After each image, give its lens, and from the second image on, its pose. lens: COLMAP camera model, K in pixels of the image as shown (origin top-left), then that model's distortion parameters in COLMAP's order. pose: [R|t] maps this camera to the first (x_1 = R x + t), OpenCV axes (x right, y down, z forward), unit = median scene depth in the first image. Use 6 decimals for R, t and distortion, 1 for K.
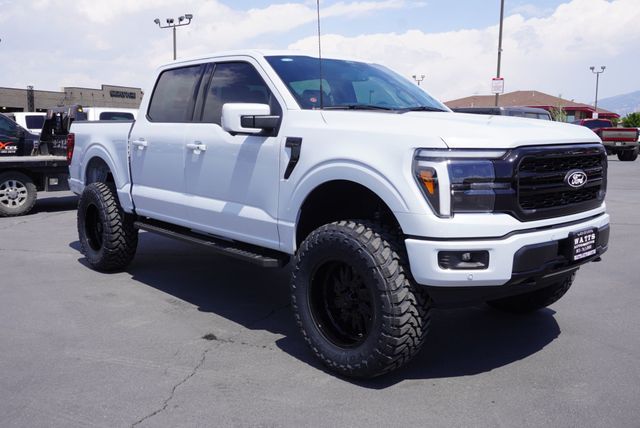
lens RADIAL K [[597.9, 0, 320.0], [0, 597.9, 214.0], [0, 0, 1]] dist [-0.001188, 0.001421]
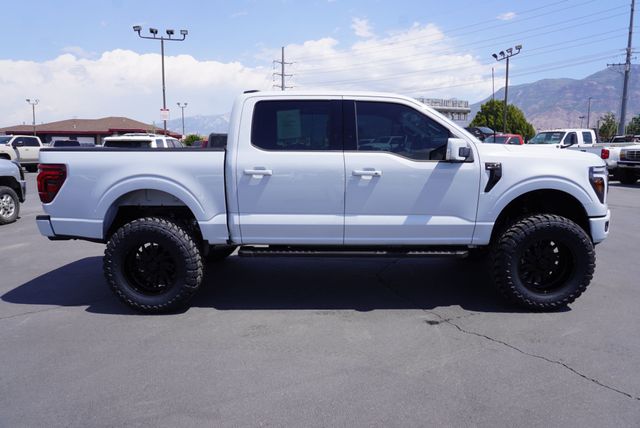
lens RADIAL K [[438.2, 0, 320.0], [0, 438.2, 214.0], [0, 0, 1]] dist [0.001363, -0.002317]
pose [[0.666119, -0.120607, 0.736029, -0.927128], [0.110547, 0.991905, 0.062489, -0.098506], [-0.737607, 0.039740, 0.674059, 0.503386]]
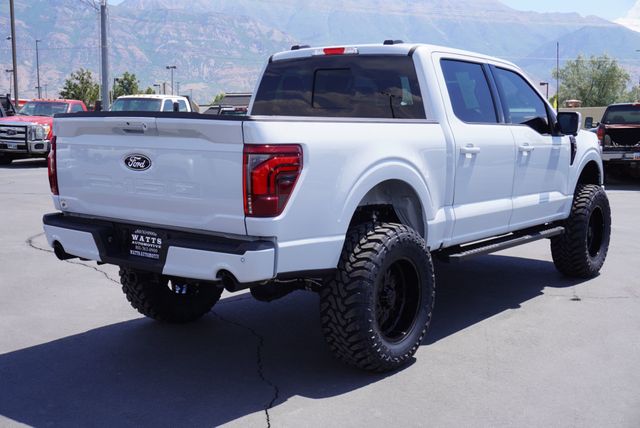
lens RADIAL K [[815.6, 0, 320.0], [0, 815.6, 214.0], [0, 0, 1]] dist [0.004652, 0.009698]
pose [[-0.219376, -0.116734, 0.968632, -1.550059], [0.127164, 0.980926, 0.147016, -0.259773], [-0.967318, 0.155427, -0.200347, 1.680514]]
